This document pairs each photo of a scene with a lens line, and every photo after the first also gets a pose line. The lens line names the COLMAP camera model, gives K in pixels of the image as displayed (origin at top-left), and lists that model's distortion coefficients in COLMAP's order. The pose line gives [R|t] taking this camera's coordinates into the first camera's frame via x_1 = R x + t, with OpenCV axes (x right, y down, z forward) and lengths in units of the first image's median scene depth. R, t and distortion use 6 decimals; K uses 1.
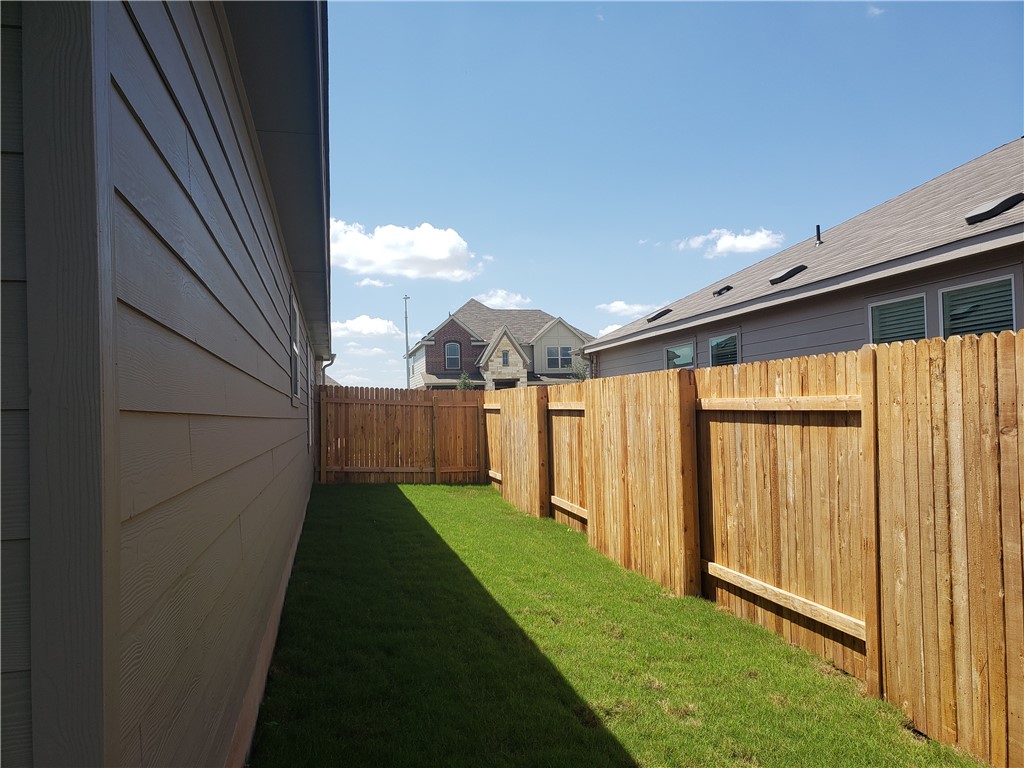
lens RADIAL K [[799.1, 0, 509.3], [0, 799.1, 381.9], [0, 0, 1]] dist [0.054000, -0.029405]
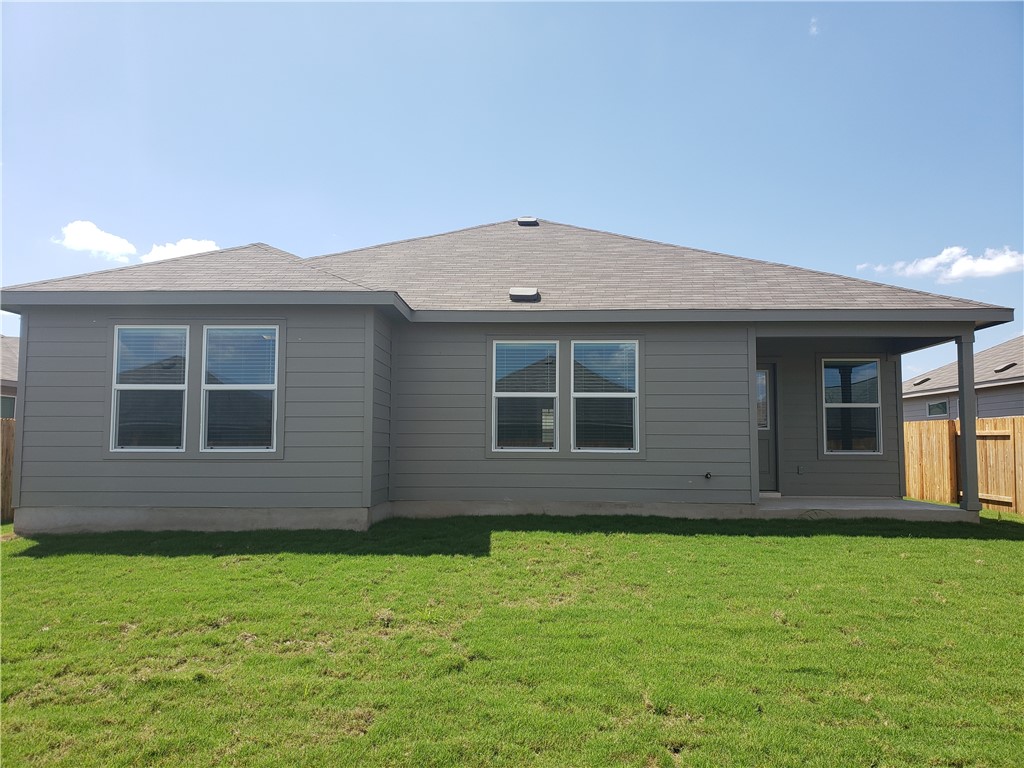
lens RADIAL K [[799.1, 0, 515.5], [0, 799.1, 391.6], [0, 0, 1]] dist [0.054000, -0.029405]
pose [[0.971271, 0.010134, -0.237760, -0.551415], [-0.016321, 0.999577, -0.024069, -0.022179], [0.237415, 0.027258, 0.971026, -1.975766]]
